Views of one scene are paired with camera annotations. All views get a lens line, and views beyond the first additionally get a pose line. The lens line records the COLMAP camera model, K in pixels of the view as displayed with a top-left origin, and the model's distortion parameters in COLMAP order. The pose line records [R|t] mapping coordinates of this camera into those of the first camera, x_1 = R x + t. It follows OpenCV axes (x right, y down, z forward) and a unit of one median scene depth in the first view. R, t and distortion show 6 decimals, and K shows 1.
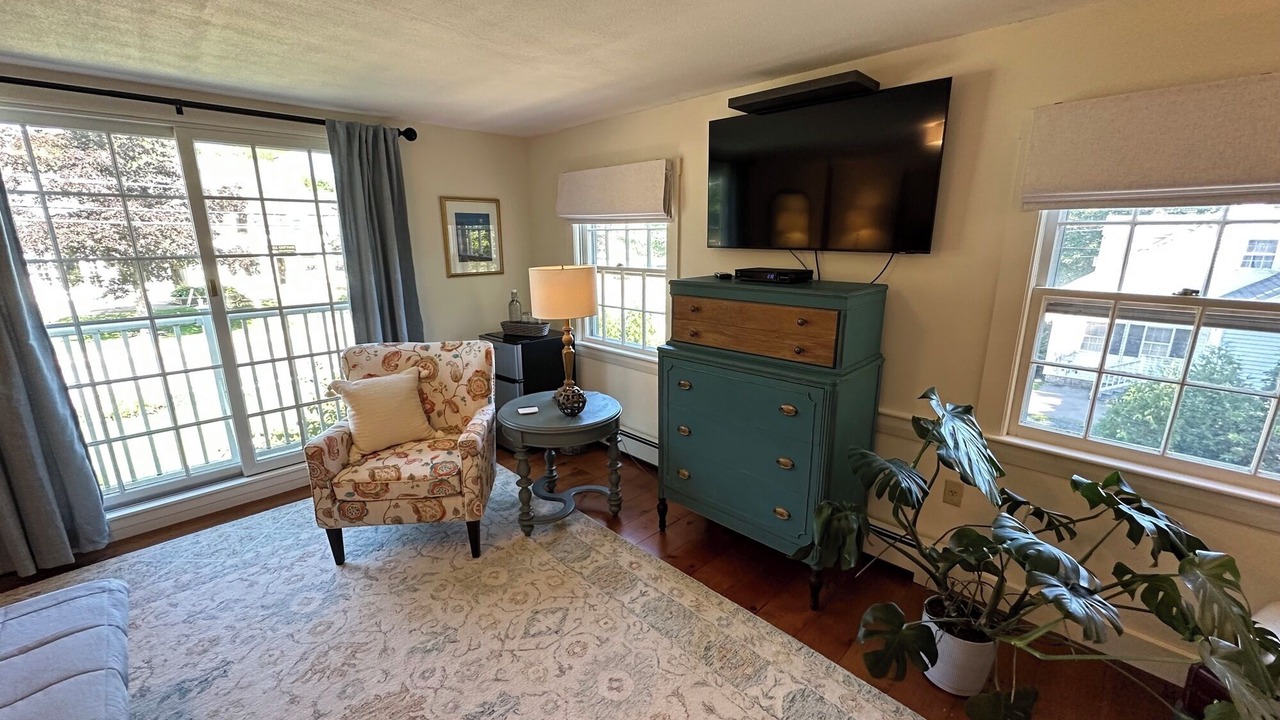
lens RADIAL K [[508.6, 0, 641.1], [0, 508.6, 362.9], [0, 0, 1]] dist [0.000149, 0.000014]
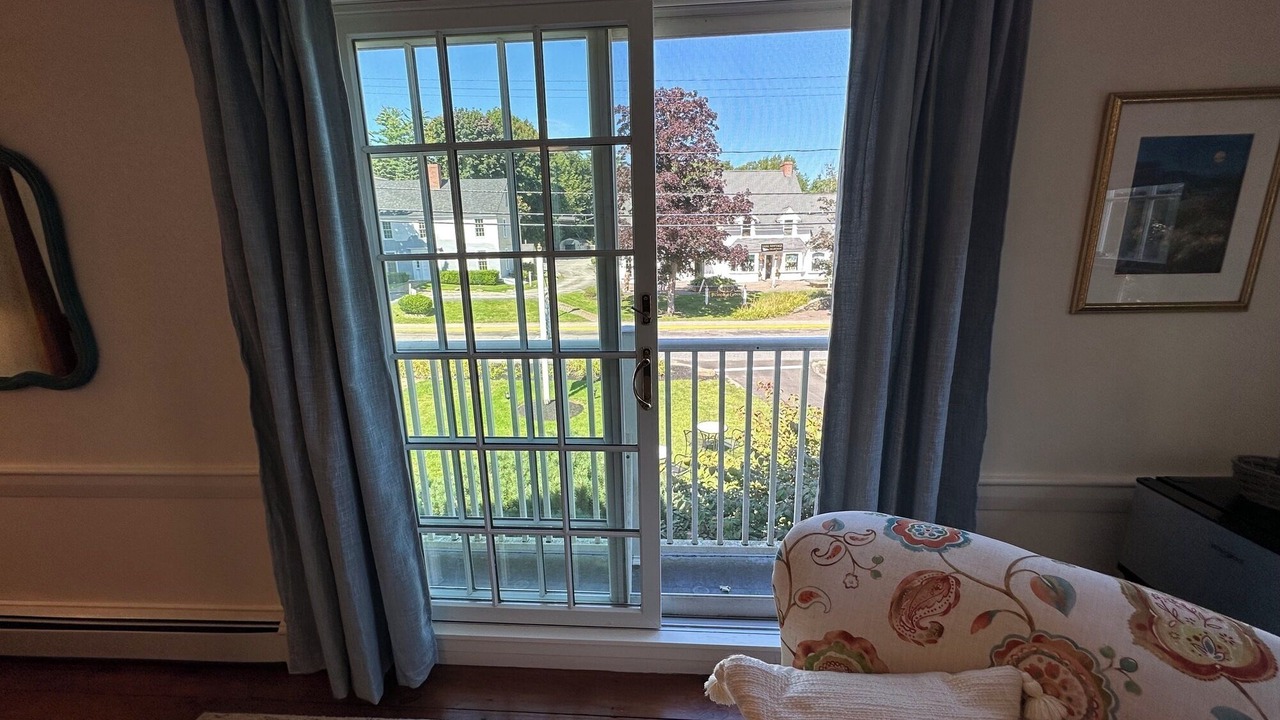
lens RADIAL K [[508.6, 0, 638.4], [0, 508.6, 361.2], [0, 0, 1]] dist [0.000149, 0.000014]
pose [[0.653561, 0.165483, -0.738561, -0.288625], [-0.166090, 0.983378, 0.073362, -0.100268], [0.738425, 0.074721, 0.670183, 0.476864]]
